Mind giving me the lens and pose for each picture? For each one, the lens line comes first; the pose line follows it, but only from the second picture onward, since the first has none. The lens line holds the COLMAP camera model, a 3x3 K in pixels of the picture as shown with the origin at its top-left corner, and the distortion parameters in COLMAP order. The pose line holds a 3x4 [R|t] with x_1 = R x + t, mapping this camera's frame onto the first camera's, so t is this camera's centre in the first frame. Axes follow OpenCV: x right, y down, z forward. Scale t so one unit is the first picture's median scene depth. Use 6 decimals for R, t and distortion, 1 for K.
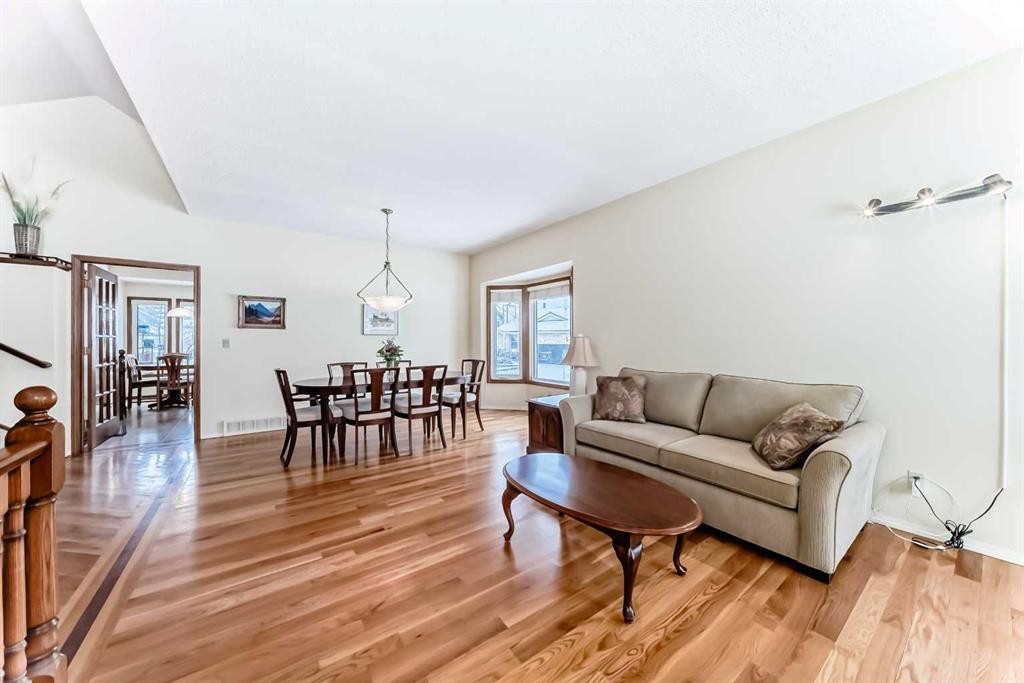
lens RADIAL K [[358.4, 0, 512.5], [0, 358.4, 338.8], [0, 0, 1]] dist [-0.020764, 0.002675]
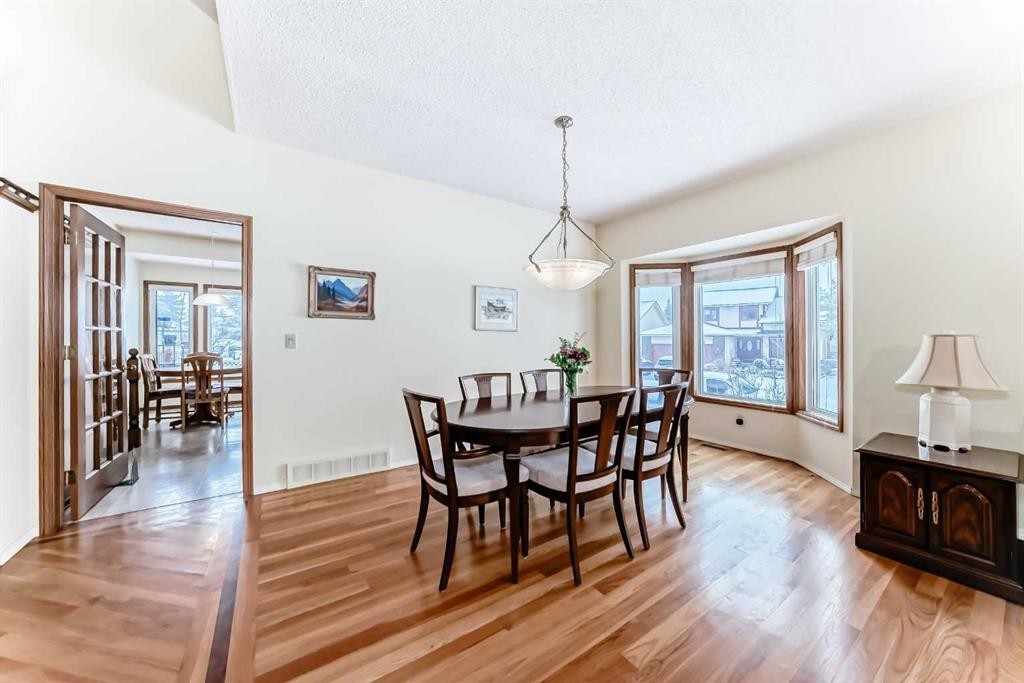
lens RADIAL K [[358.4, 0, 514.6], [0, 358.4, 341.6], [0, 0, 1]] dist [-0.020764, 0.002675]
pose [[0.999619, 0.007844, -0.026481, -0.348216], [-0.007571, 0.999917, 0.010412, 0.003636], [0.026560, -0.010208, 0.999595, 0.333007]]
